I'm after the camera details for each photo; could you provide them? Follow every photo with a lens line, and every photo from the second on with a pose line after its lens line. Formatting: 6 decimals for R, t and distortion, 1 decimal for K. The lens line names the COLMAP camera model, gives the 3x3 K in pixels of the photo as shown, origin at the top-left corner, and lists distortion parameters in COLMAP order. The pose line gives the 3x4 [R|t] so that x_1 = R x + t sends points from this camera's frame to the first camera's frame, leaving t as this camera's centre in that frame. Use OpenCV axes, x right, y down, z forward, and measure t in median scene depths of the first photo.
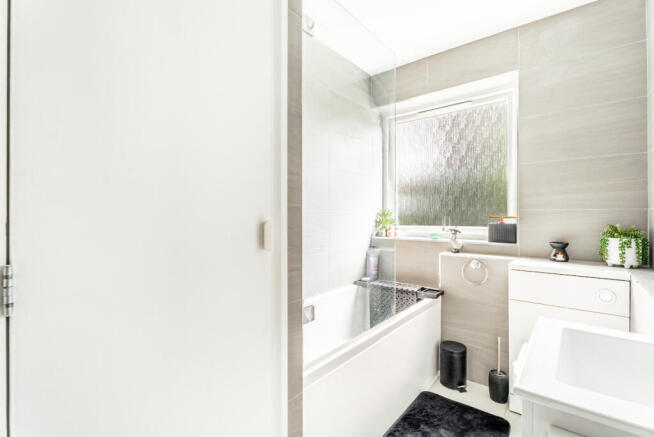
lens RADIAL K [[297.9, 0, 326.6], [0, 297.9, 215.7], [0, 0, 1]] dist [0.000195, -0.000105]
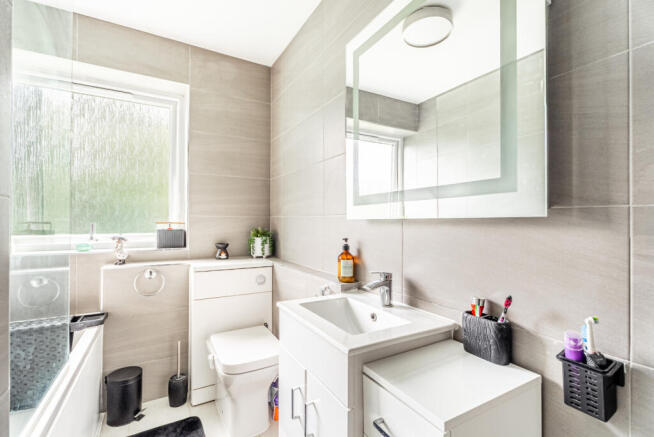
lens RADIAL K [[297.9, 0, 325.8], [0, 297.9, 221.2], [0, 0, 1]] dist [0.000195, -0.000105]
pose [[0.358962, 0.006798, 0.933327, -0.175331], [-0.001235, 0.999976, -0.006809, 0.005841], [-0.933351, 0.001292, 0.358962, 0.159245]]
